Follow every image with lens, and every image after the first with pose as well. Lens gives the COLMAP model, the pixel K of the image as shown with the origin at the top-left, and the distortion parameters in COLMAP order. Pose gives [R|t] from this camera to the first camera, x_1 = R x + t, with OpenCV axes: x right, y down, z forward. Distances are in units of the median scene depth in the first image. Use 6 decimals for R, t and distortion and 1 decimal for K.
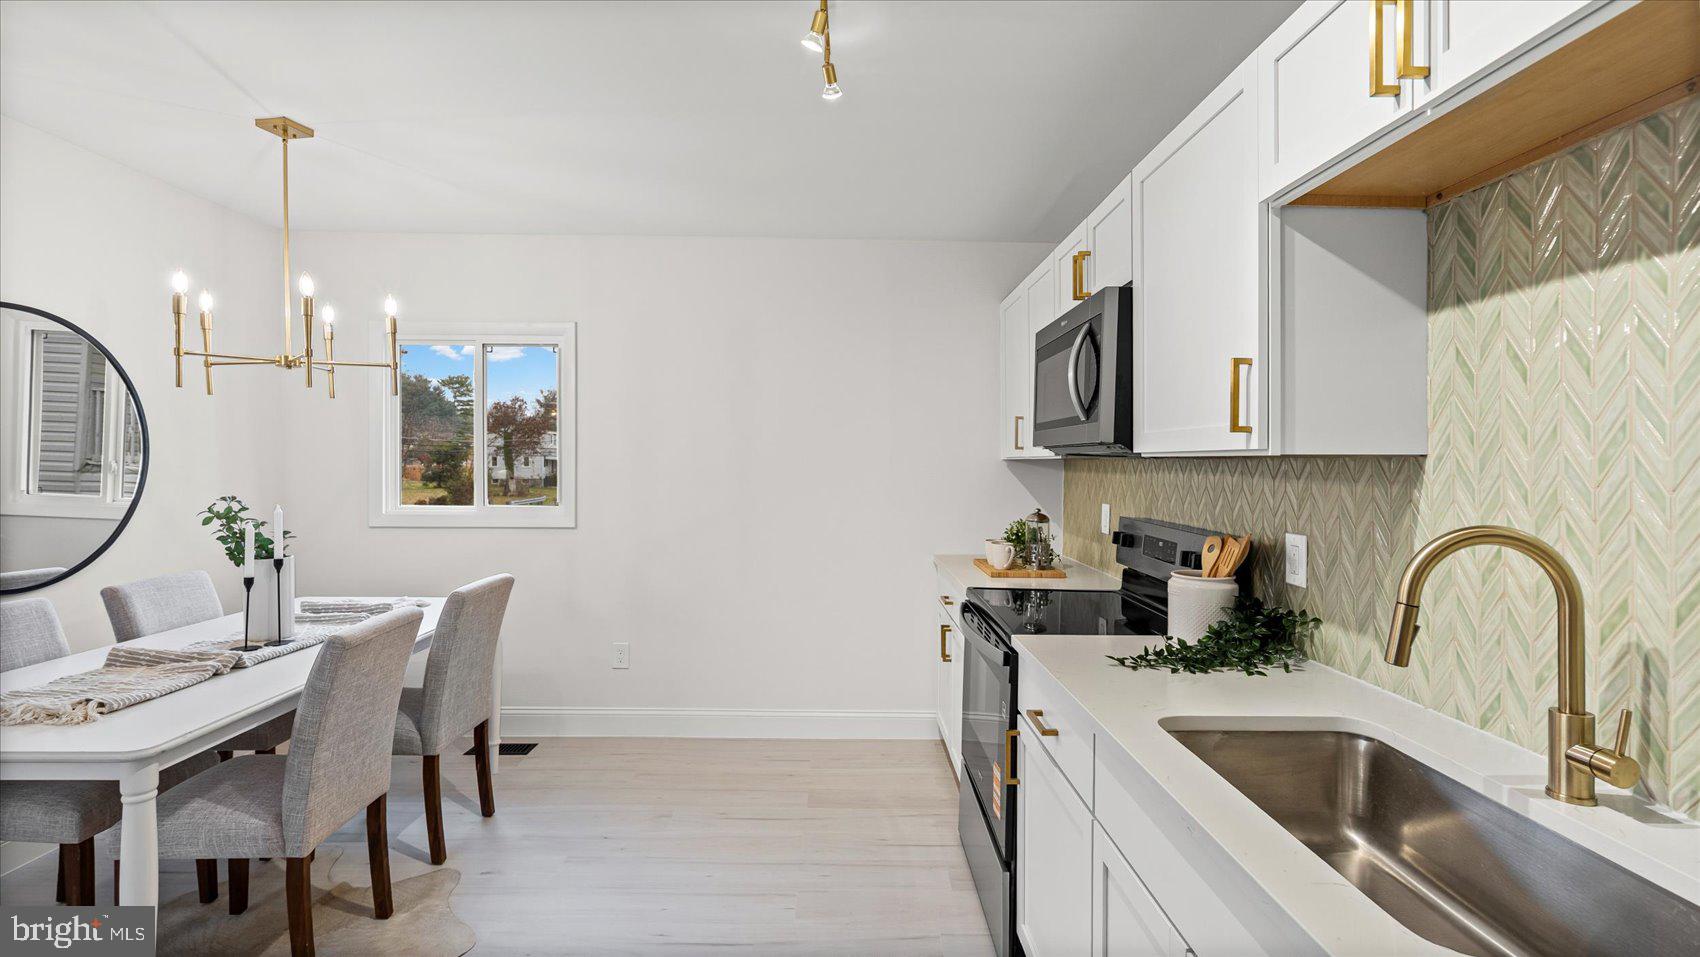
lens RADIAL K [[779.3, 0, 862.6], [0, 779.3, 456.3], [0, 0, 1]] dist [-0.003659, -0.000180]
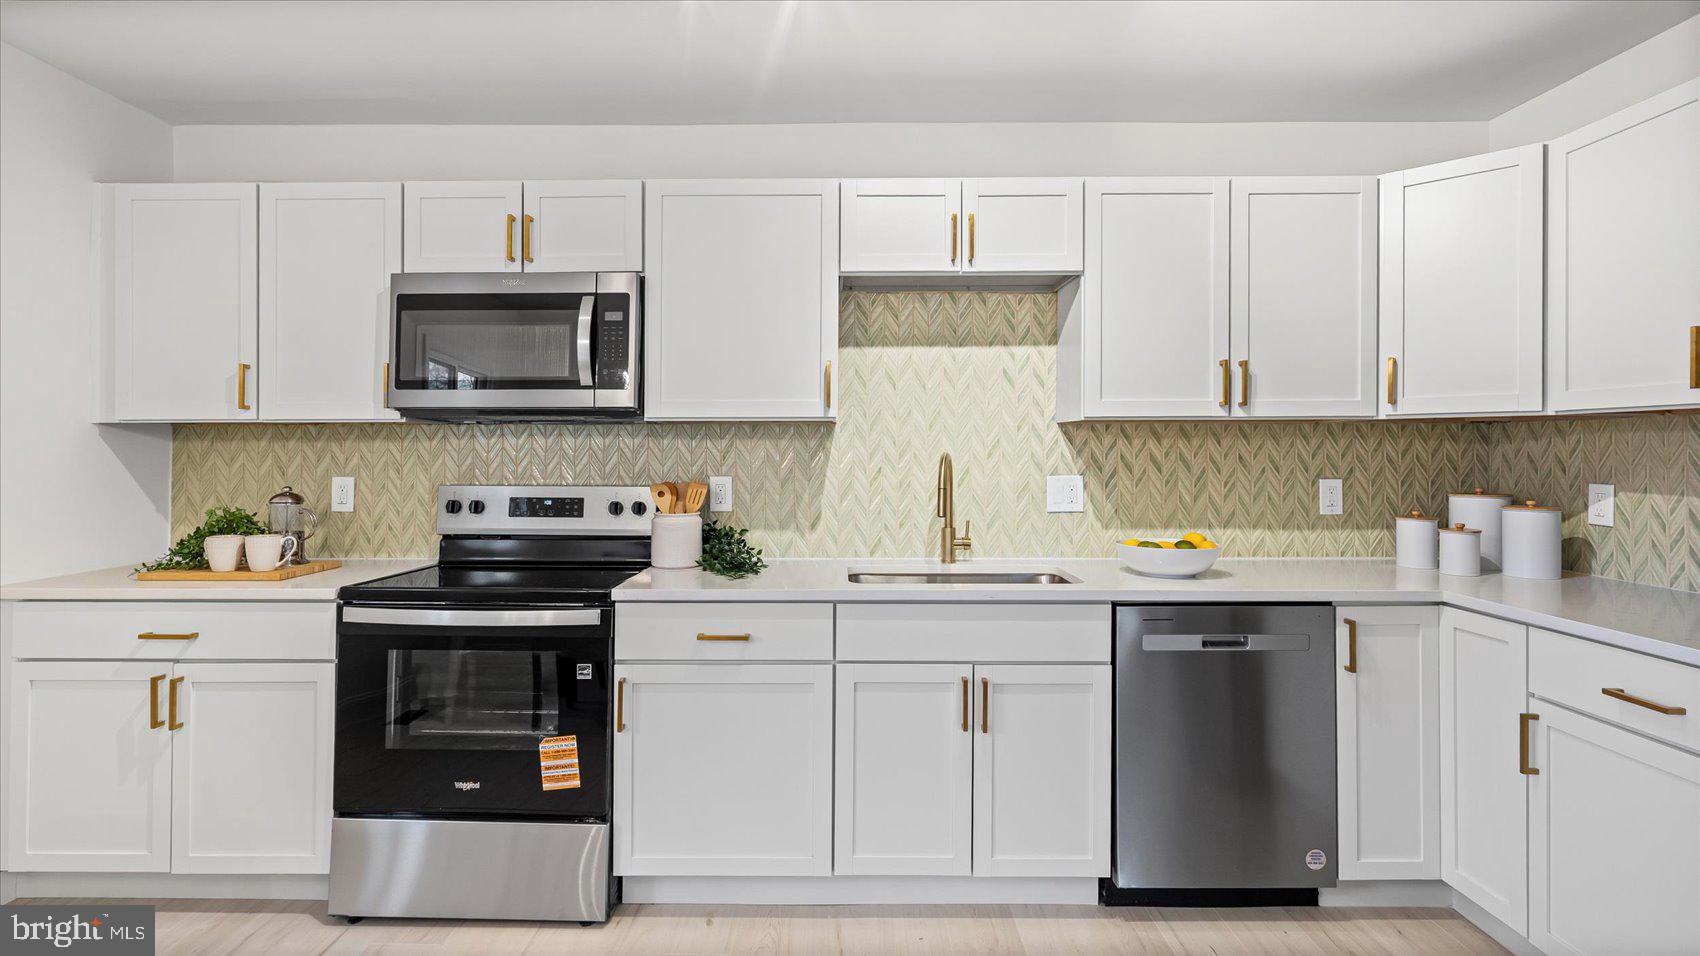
lens RADIAL K [[779.3, 0, 862.6], [0, 779.3, 455.8], [0, 0, 1]] dist [-0.003659, -0.000180]
pose [[0.029852, -0.005669, 0.999538, -0.204073], [-0.001320, 0.999983, 0.005711, 0.011891], [-0.999553, -0.001489, 0.029844, 0.155888]]
